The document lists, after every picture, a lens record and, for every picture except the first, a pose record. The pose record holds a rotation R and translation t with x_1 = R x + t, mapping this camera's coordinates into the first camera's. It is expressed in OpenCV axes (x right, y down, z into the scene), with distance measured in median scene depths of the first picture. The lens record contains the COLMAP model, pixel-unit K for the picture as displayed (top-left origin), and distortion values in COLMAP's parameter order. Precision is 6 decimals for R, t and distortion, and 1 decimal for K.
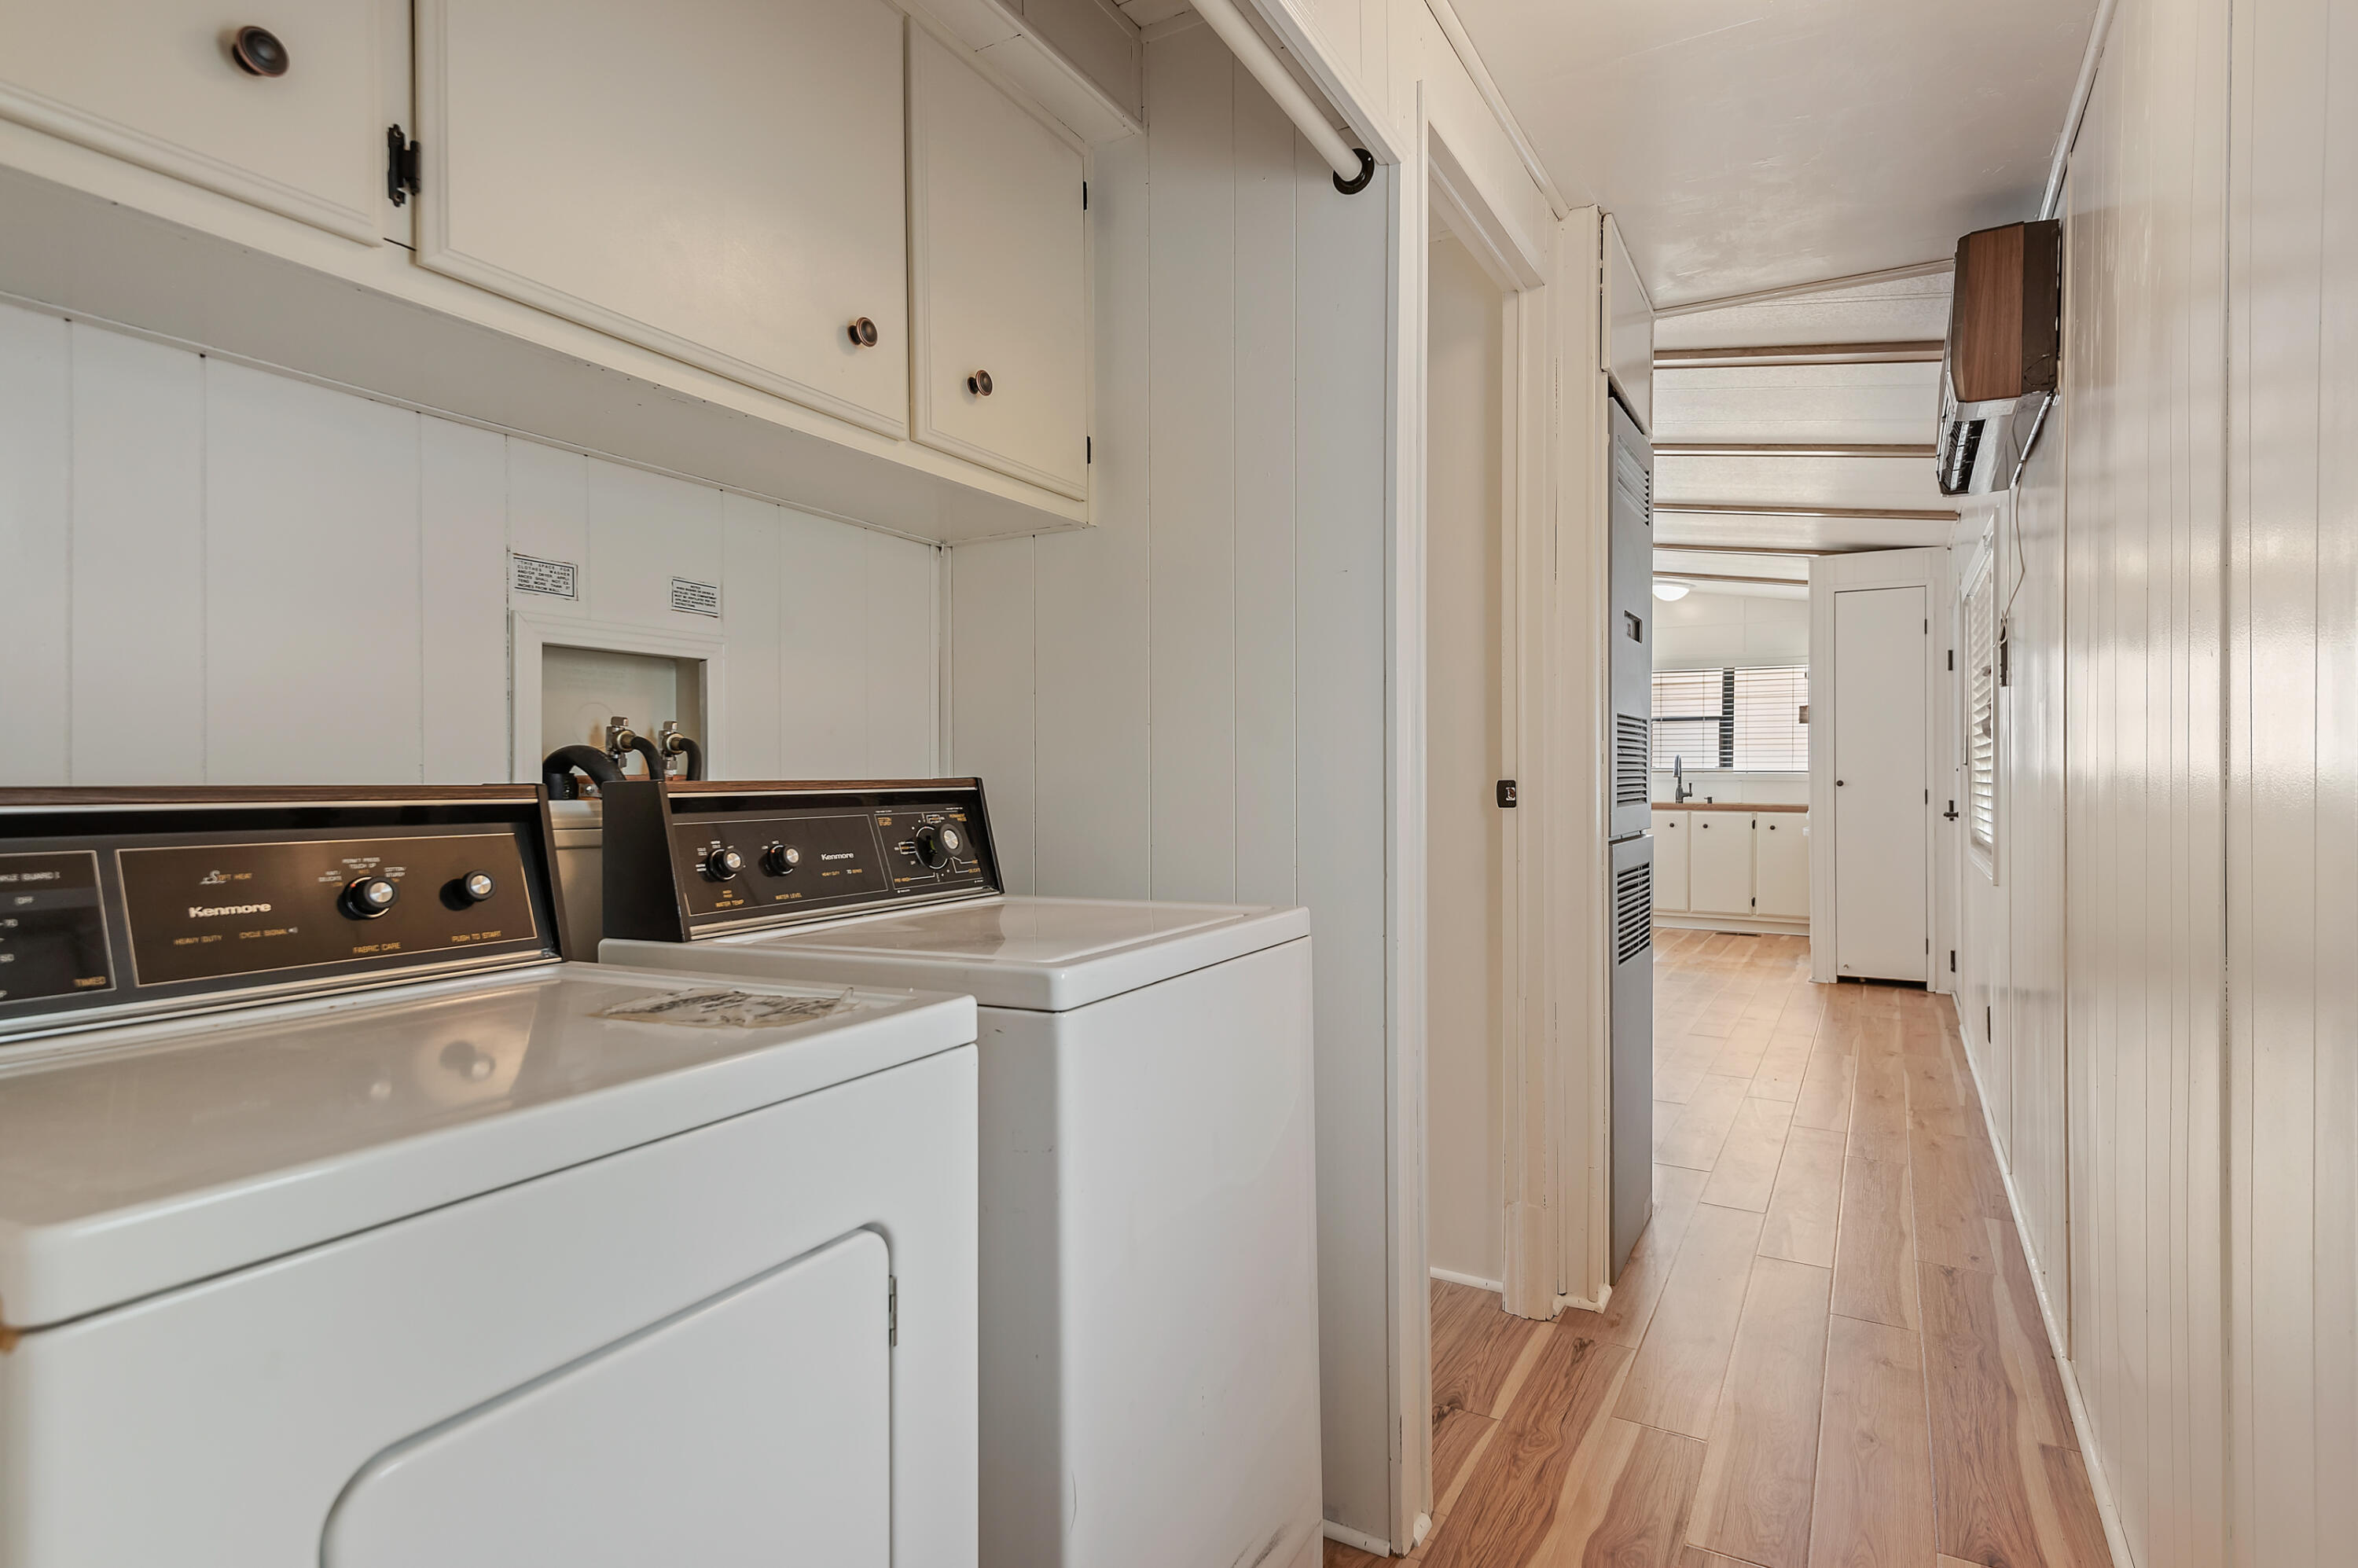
lens RADIAL K [[1185.2, 0, 1179.0], [0, 1185.2, 784.0], [0, 0, 1]] dist [0.020788, -0.000045]
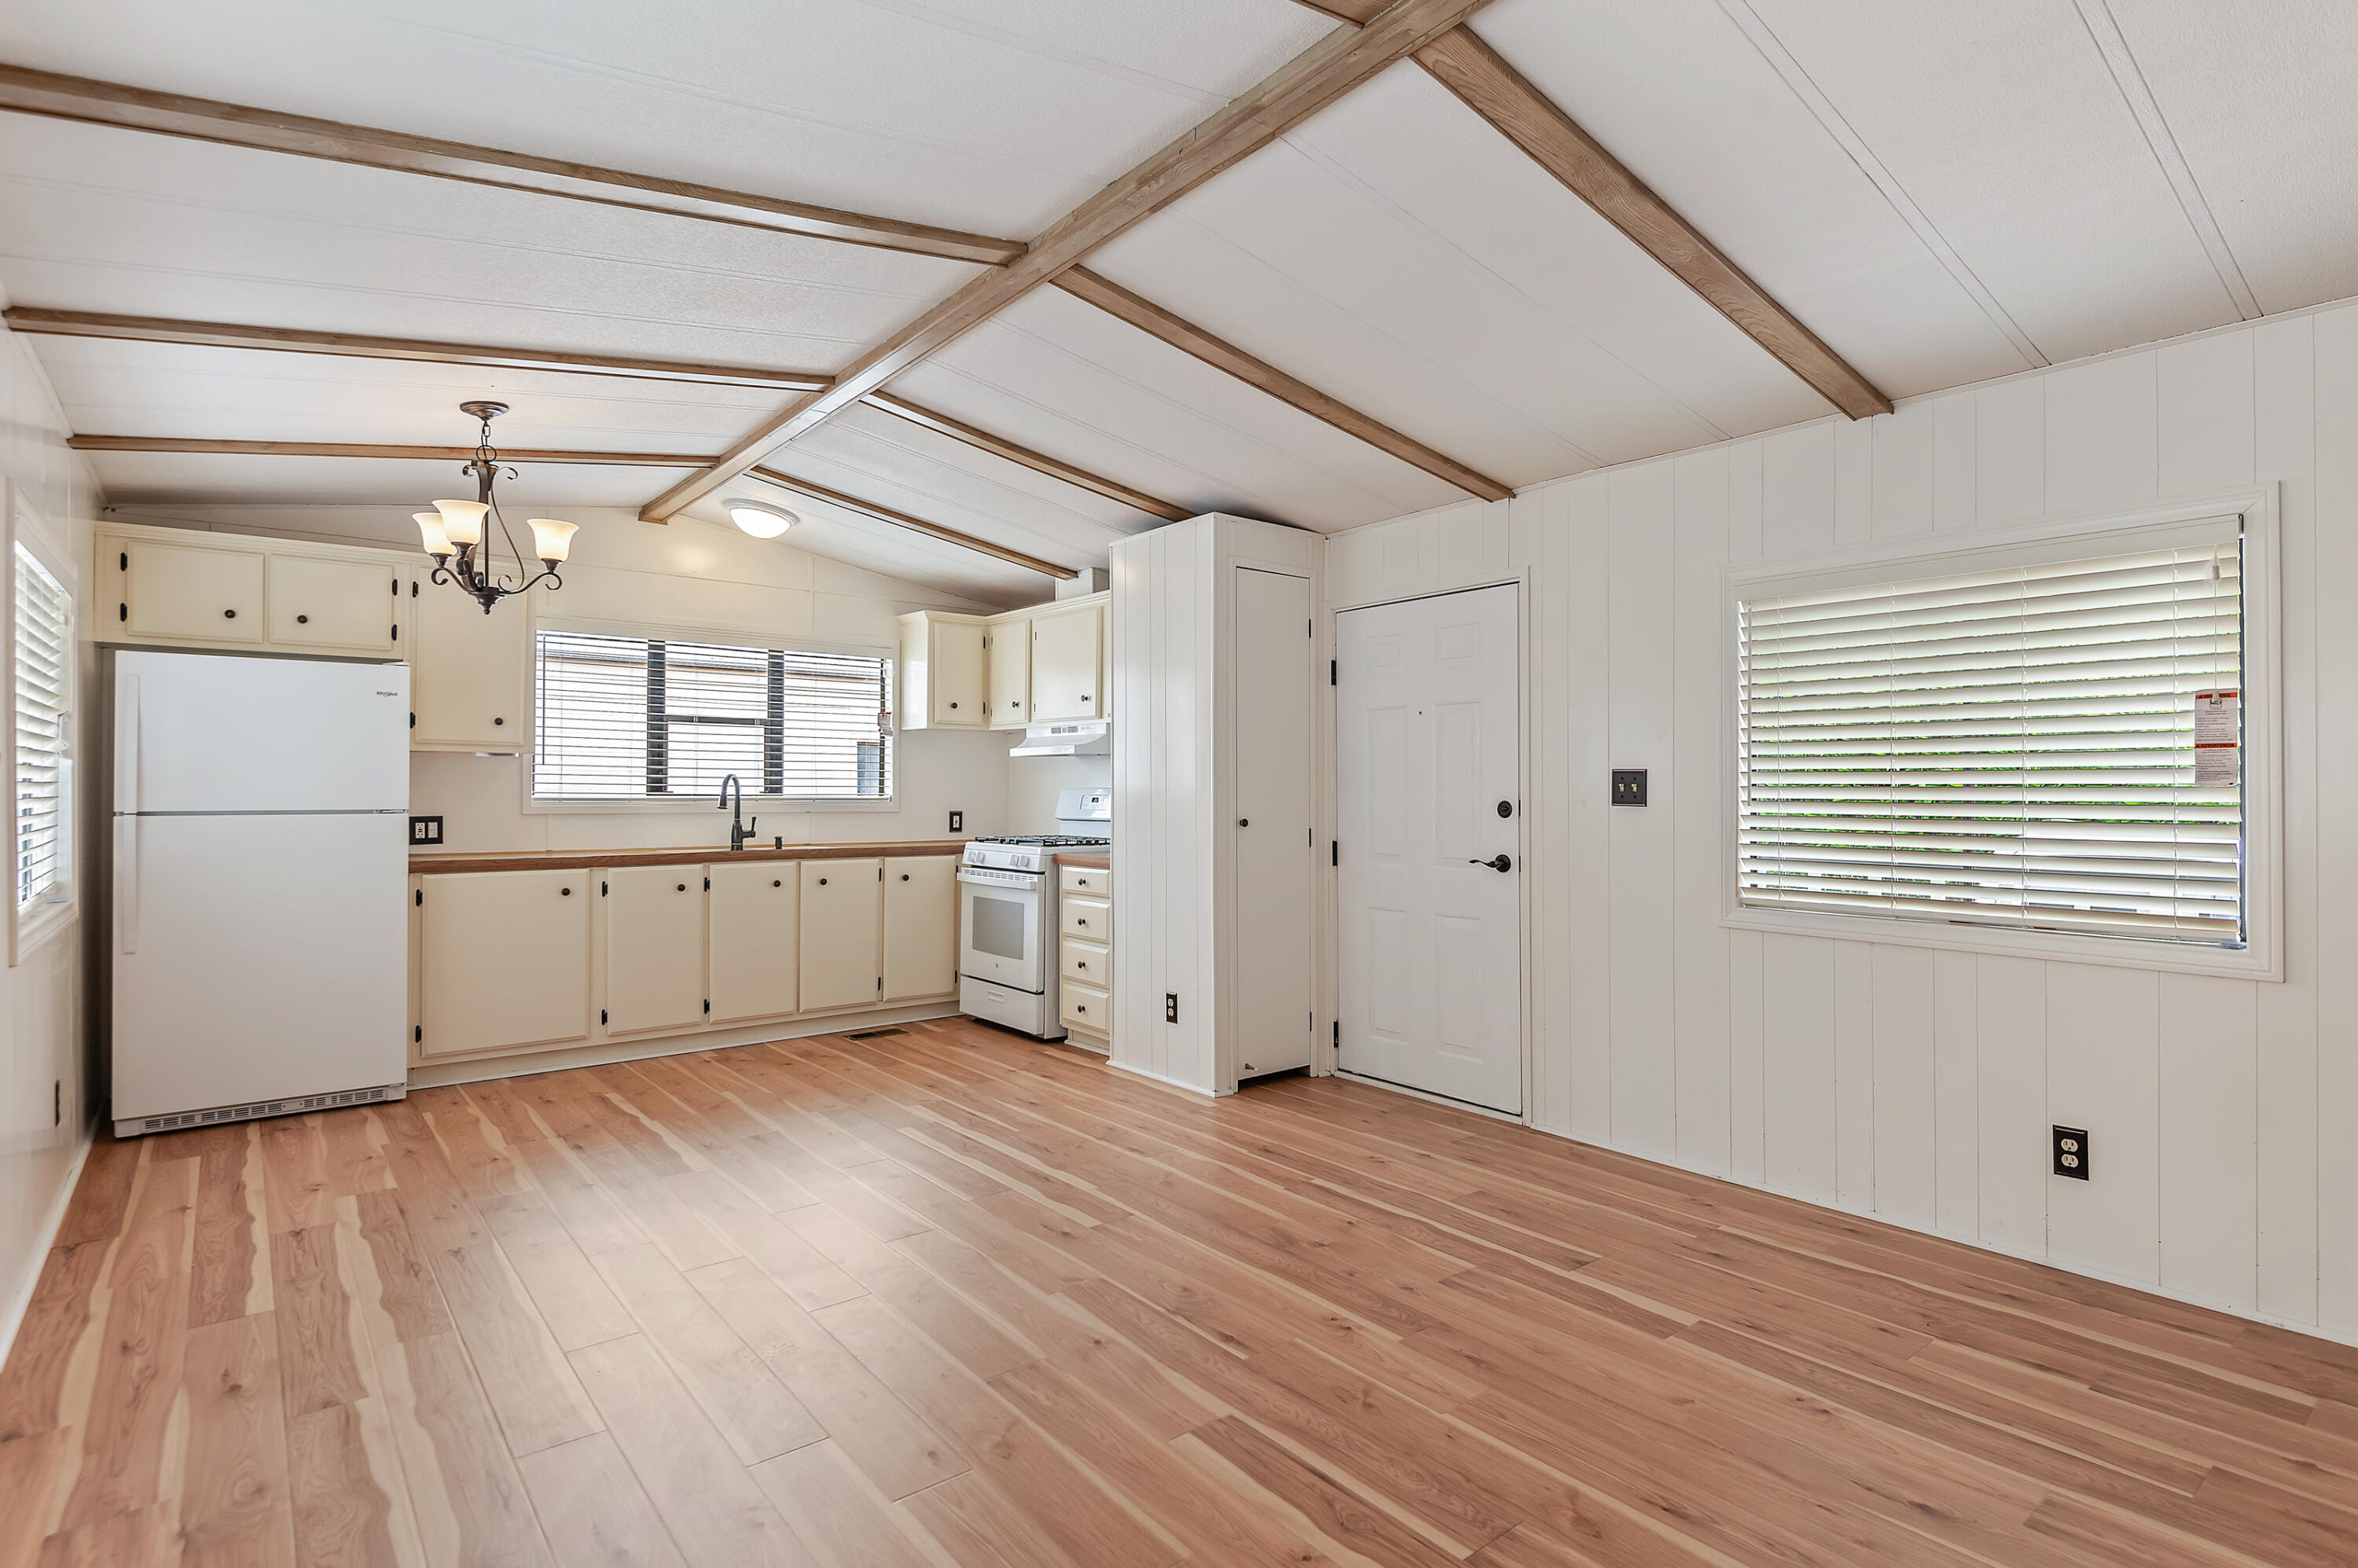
lens RADIAL K [[1172.1, 0, 1191.2], [0, 1172.1, 782.7], [0, 0, 1]] dist [0.034014, -0.024172]
pose [[0.352497, 0.006313, 0.935792, -0.117259], [0.003332, 0.999962, -0.008001, -0.015971], [-0.935807, 0.005939, 0.352463, 0.611969]]
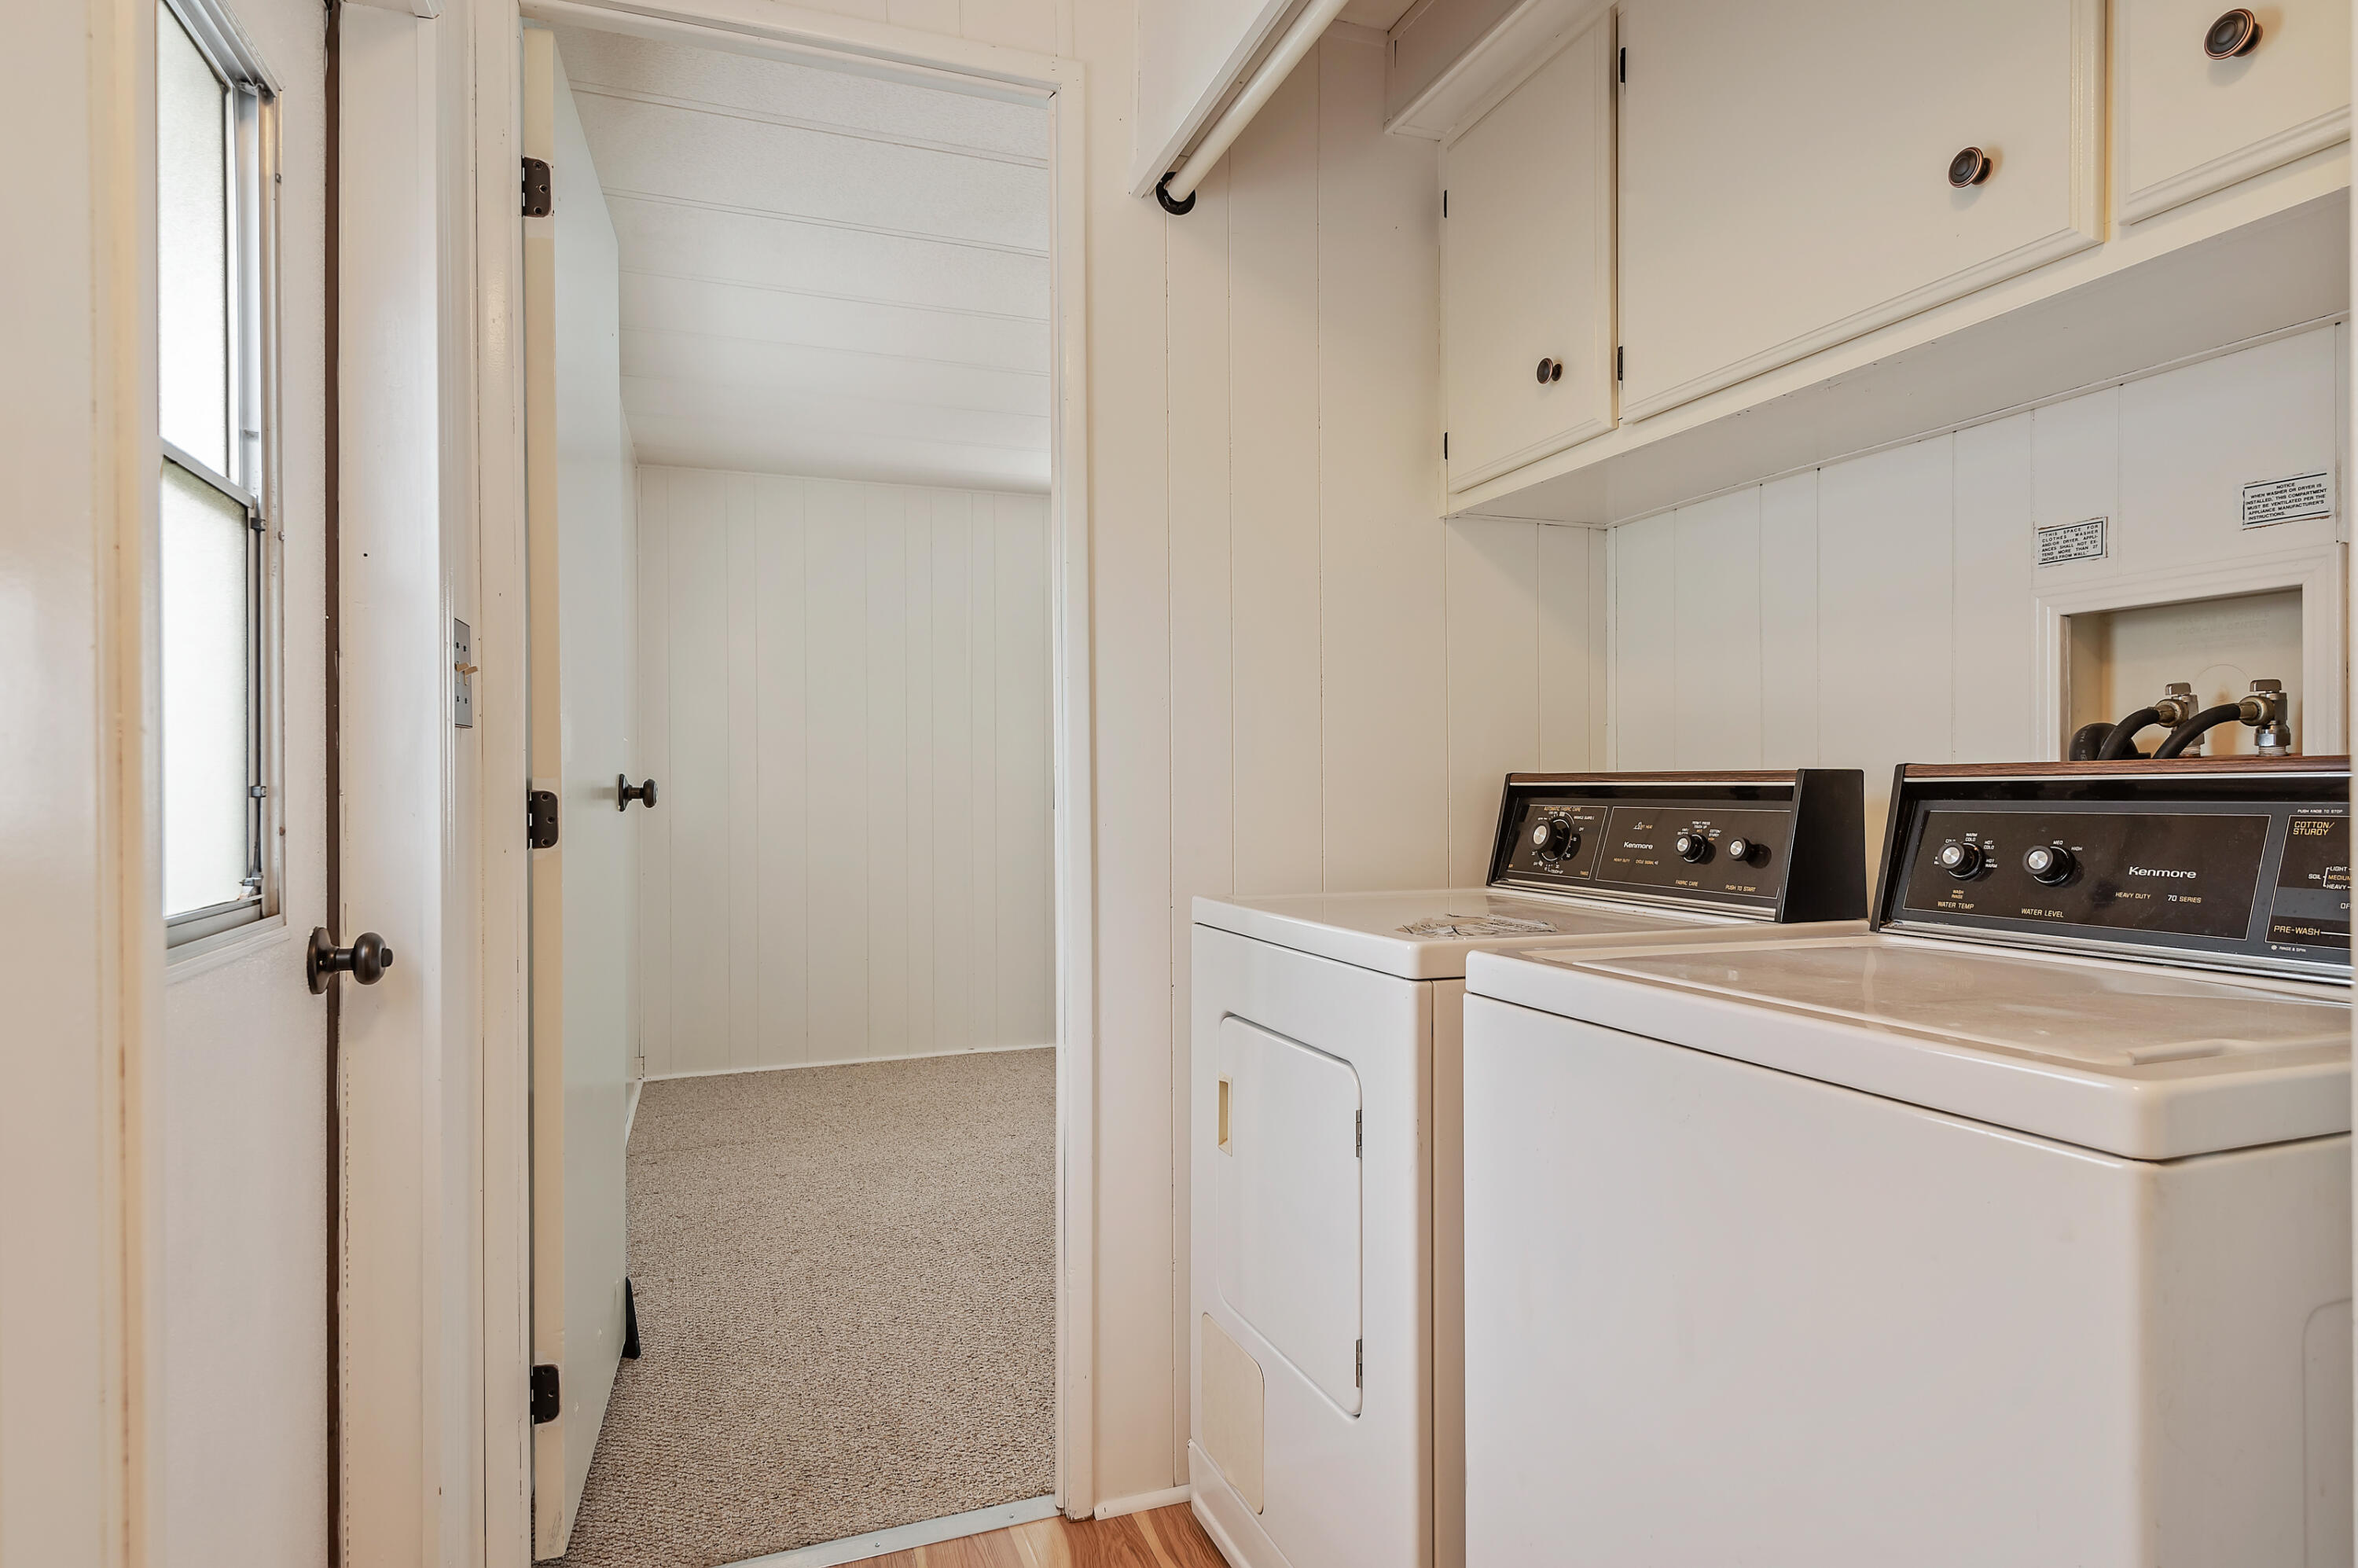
lens RADIAL K [[1138.6, 0, 1179.0], [0, 1138.6, 784.0], [0, 0, 1]] dist [0.002078, 0.000155]
pose [[-0.613910, 0.005773, -0.789355, 0.117938], [0.003406, 0.999983, 0.004664, 0.001205], [0.789369, 0.000175, -0.613919, 0.201197]]
